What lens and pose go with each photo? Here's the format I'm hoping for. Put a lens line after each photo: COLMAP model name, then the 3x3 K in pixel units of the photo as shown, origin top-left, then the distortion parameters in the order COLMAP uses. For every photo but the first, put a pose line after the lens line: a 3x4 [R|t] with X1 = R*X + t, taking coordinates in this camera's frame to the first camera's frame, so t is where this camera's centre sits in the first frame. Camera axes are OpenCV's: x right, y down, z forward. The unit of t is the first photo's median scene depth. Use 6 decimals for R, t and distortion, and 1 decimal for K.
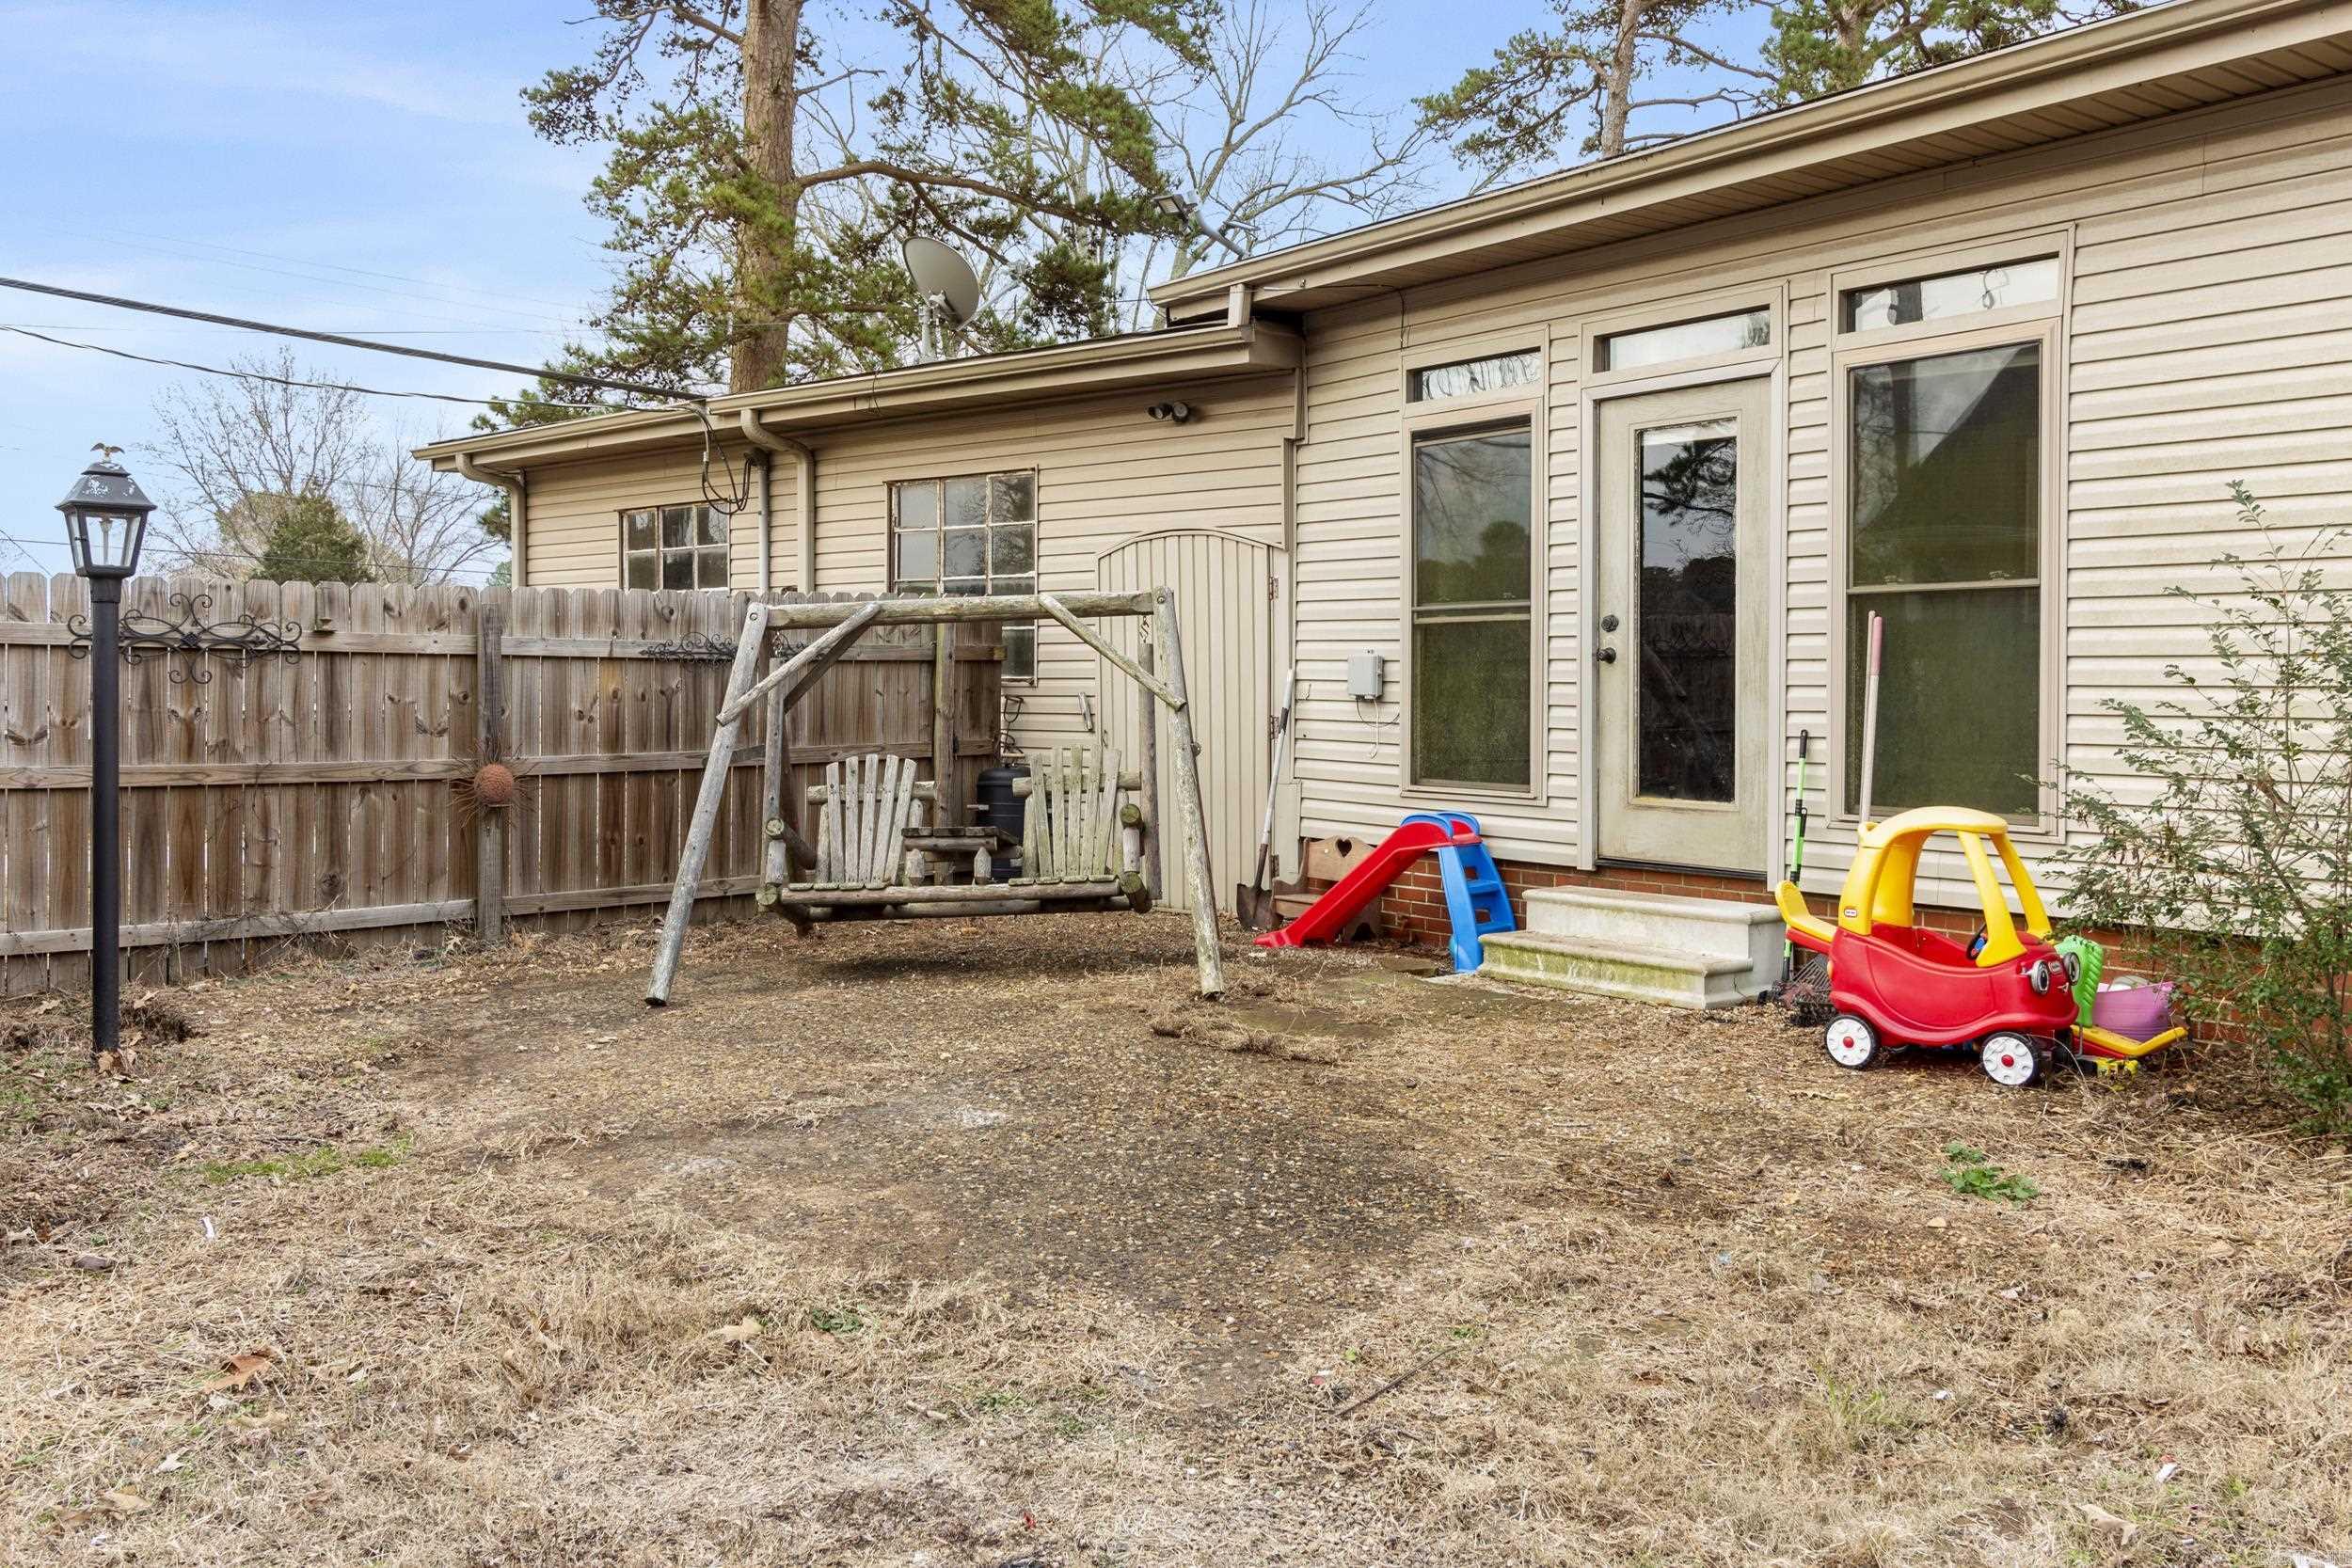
lens RADIAL K [[1866.8, 0, 1169.6], [0, 1866.8, 684.2], [0, 0, 1]] dist [-0.009131, -0.001446]
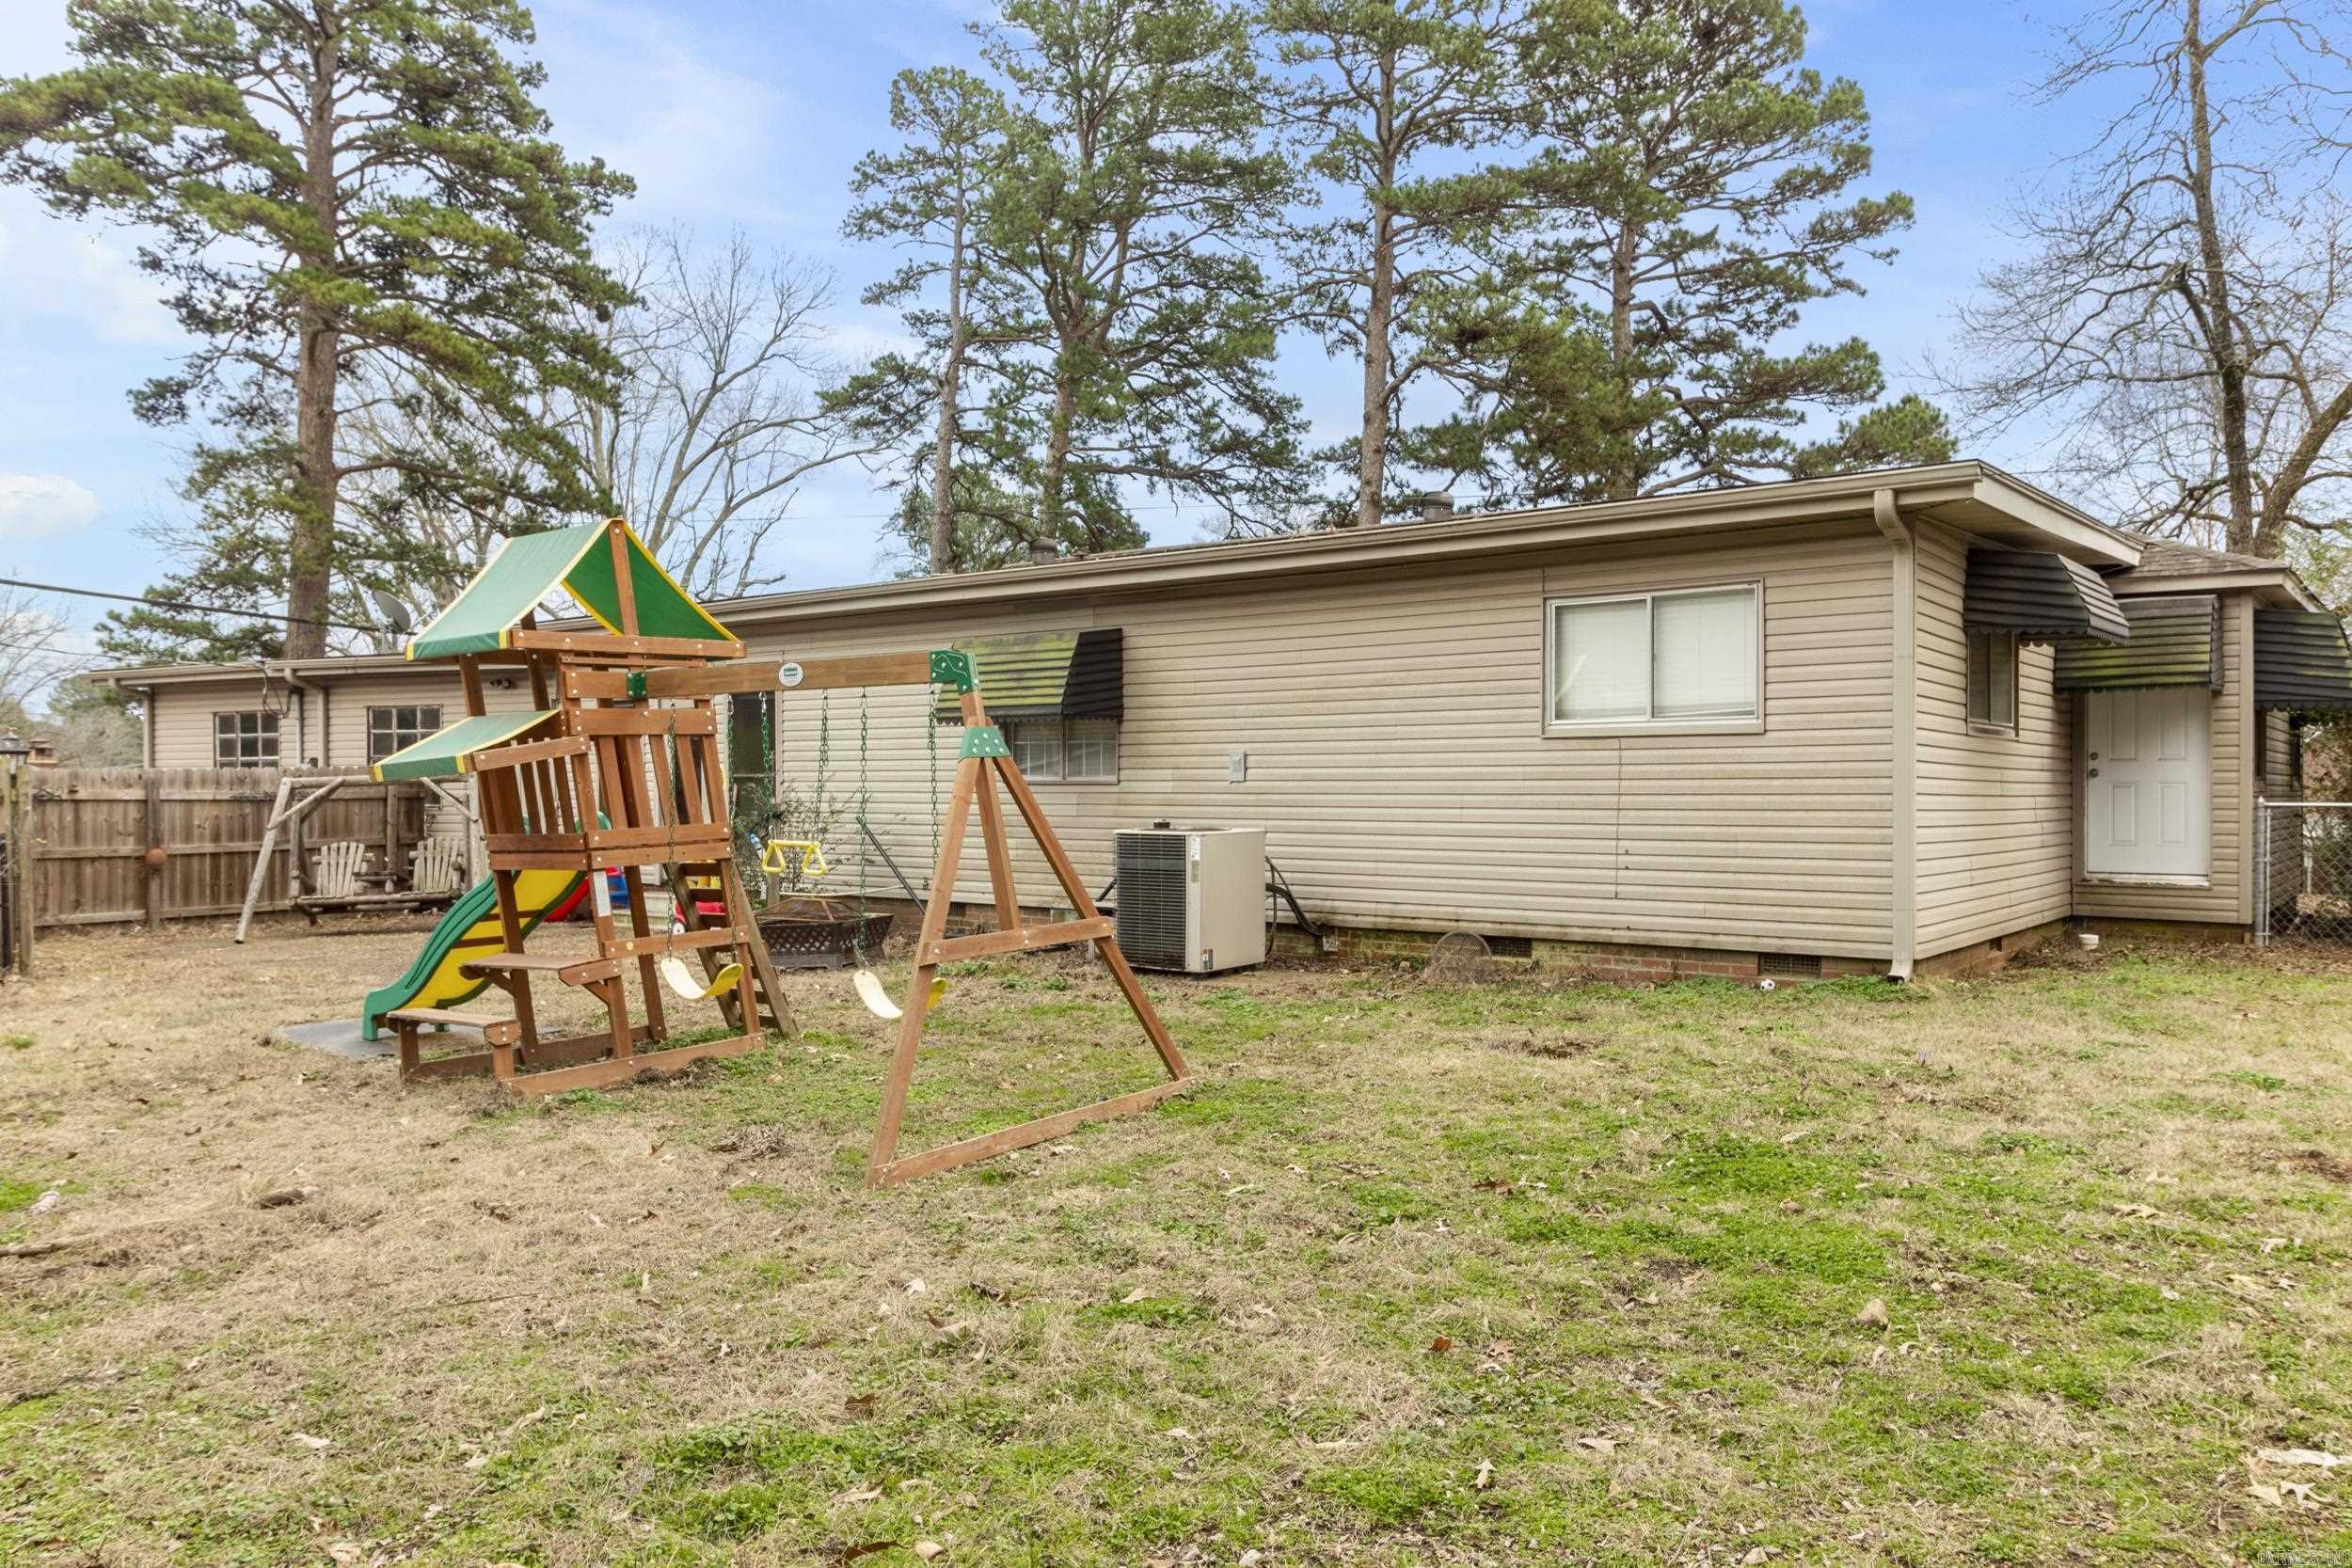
lens RADIAL K [[1617.6, 0, 1176.0], [0, 1617.6, 784.0], [0, 0, 1]] dist [-0.000414, -0.006732]
pose [[0.966068, -0.005001, 0.258240, 0.231580], [0.005876, 0.999979, -0.002619, -0.016434], [-0.258222, 0.004048, 0.966077, -0.865516]]
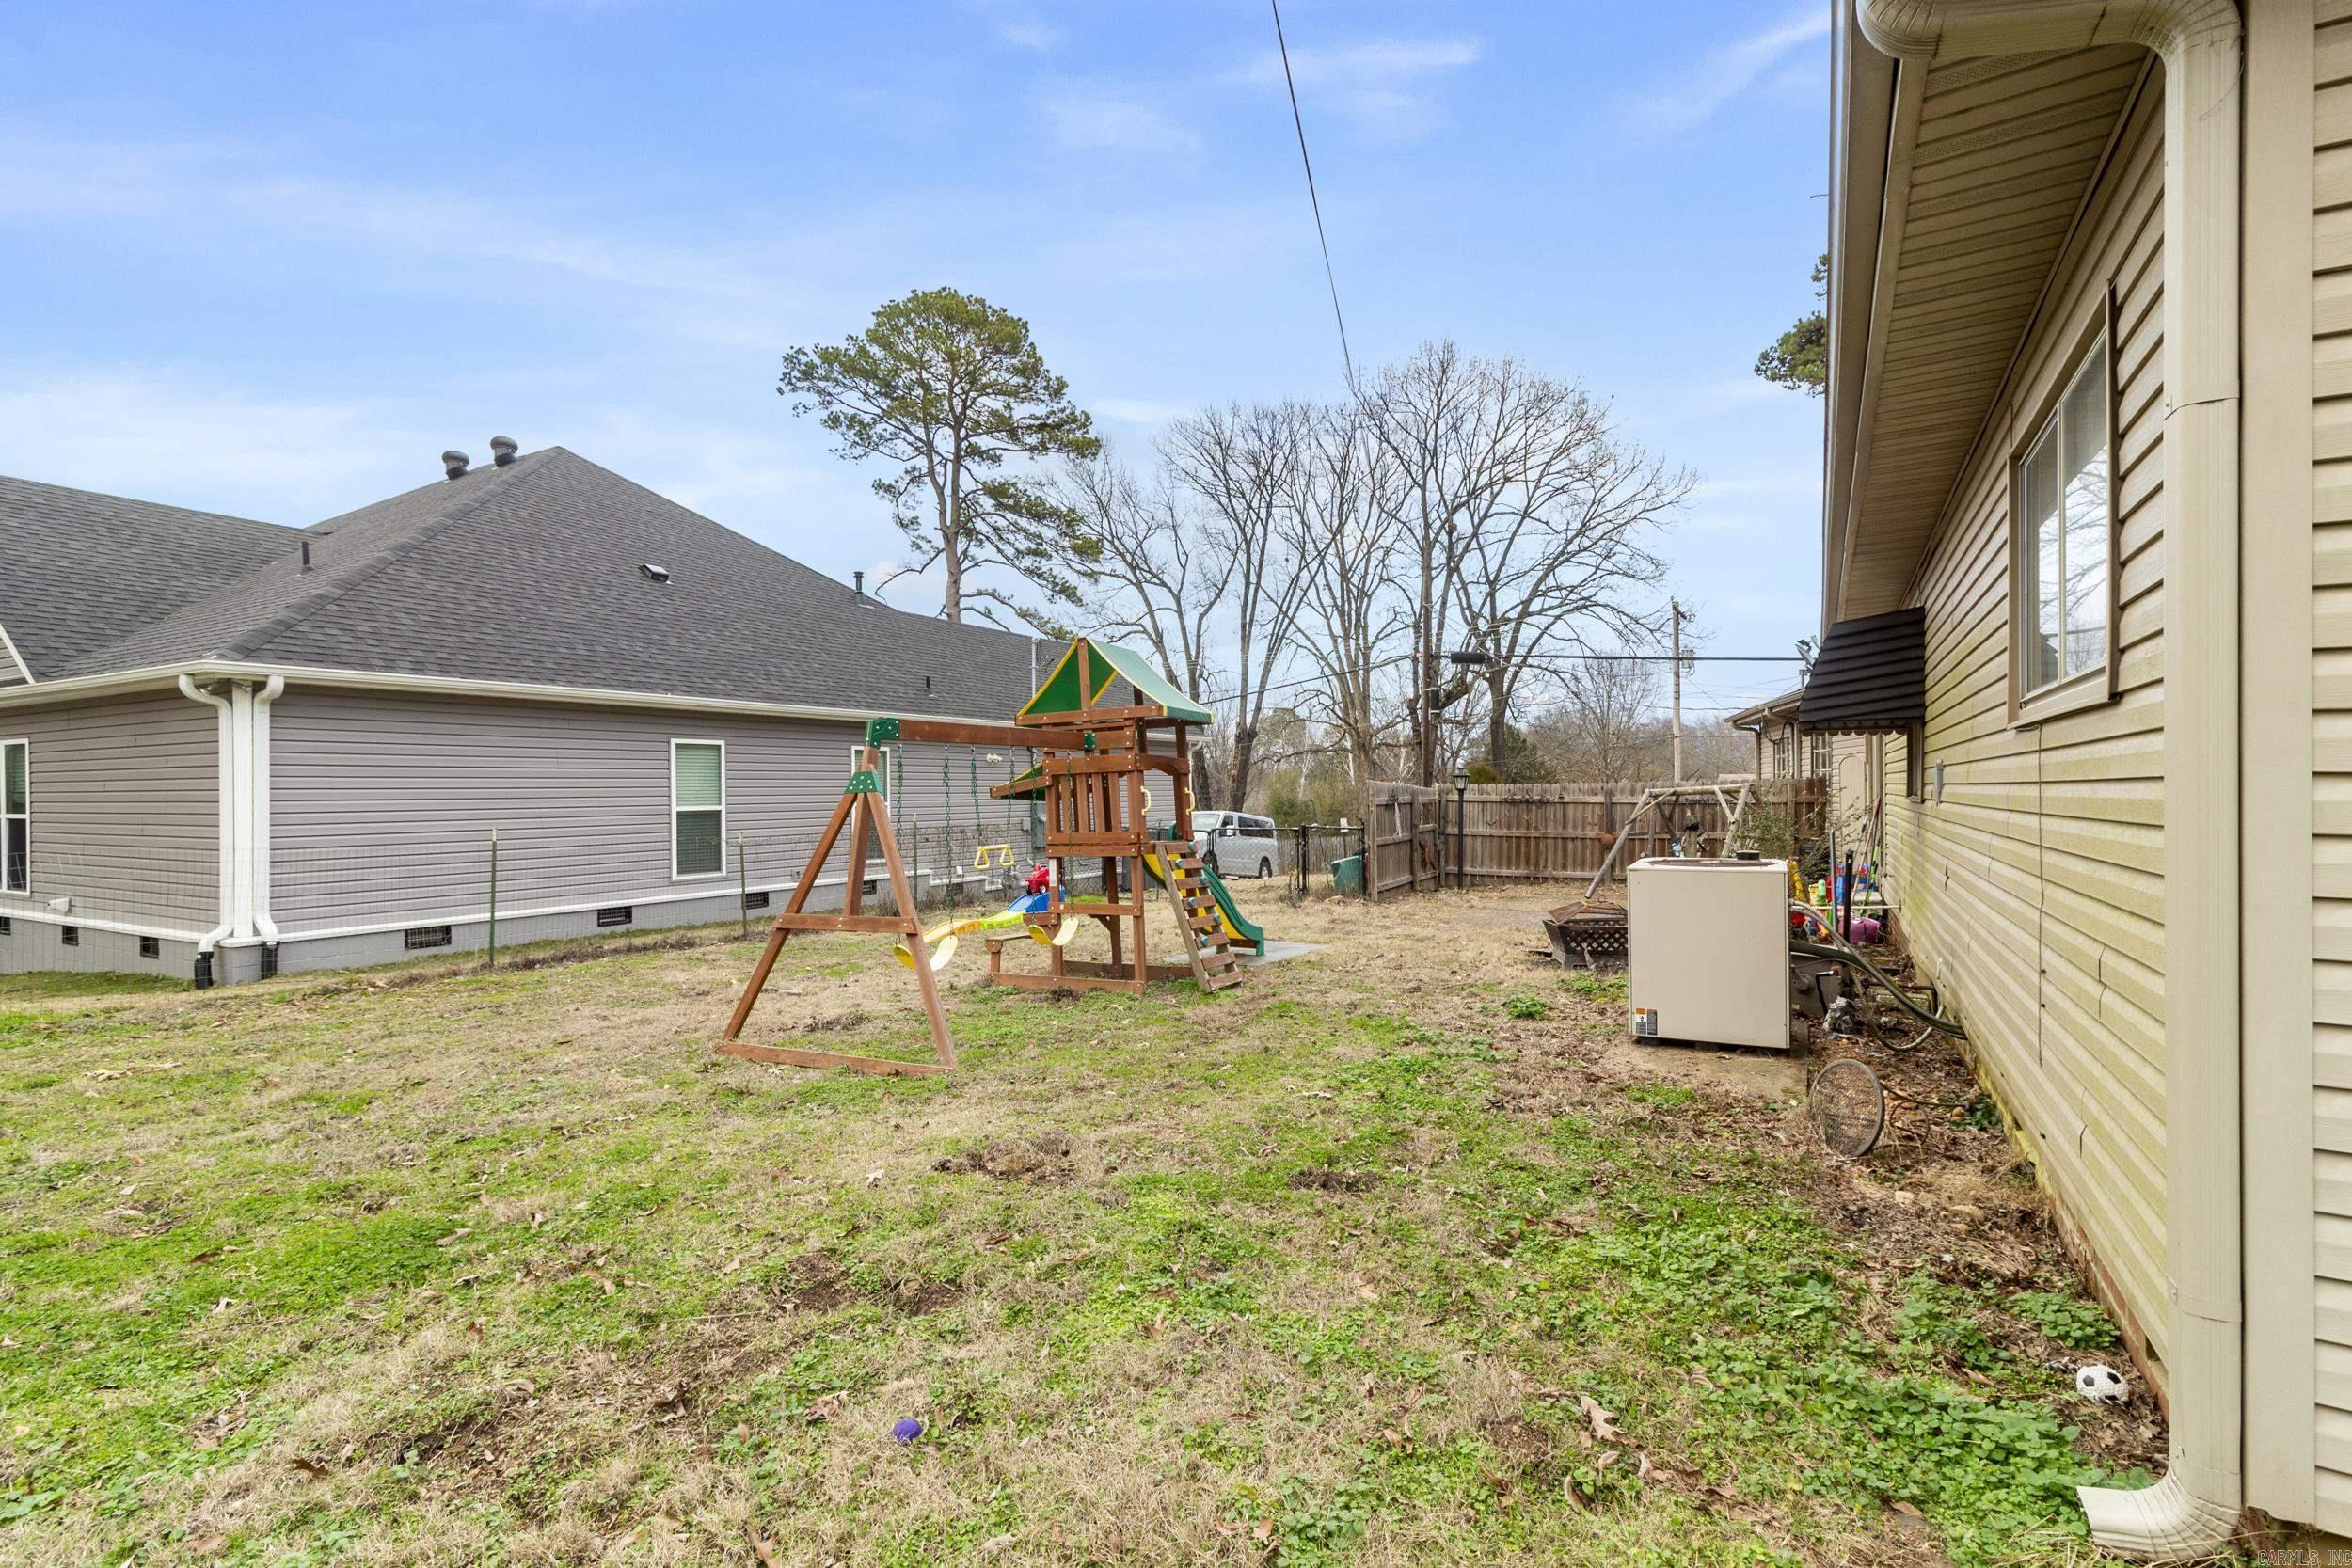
lens RADIAL K [[1047.3, 0, 1176.0], [0, 1047.3, 784.0], [0, 0, 1]] dist [0.000053, -0.000002]
pose [[0.372135, -0.009793, -0.928127, 0.857446], [0.002304, 0.999951, -0.009627, -0.025836], [0.928176, 0.001444, 0.372139, -0.355303]]
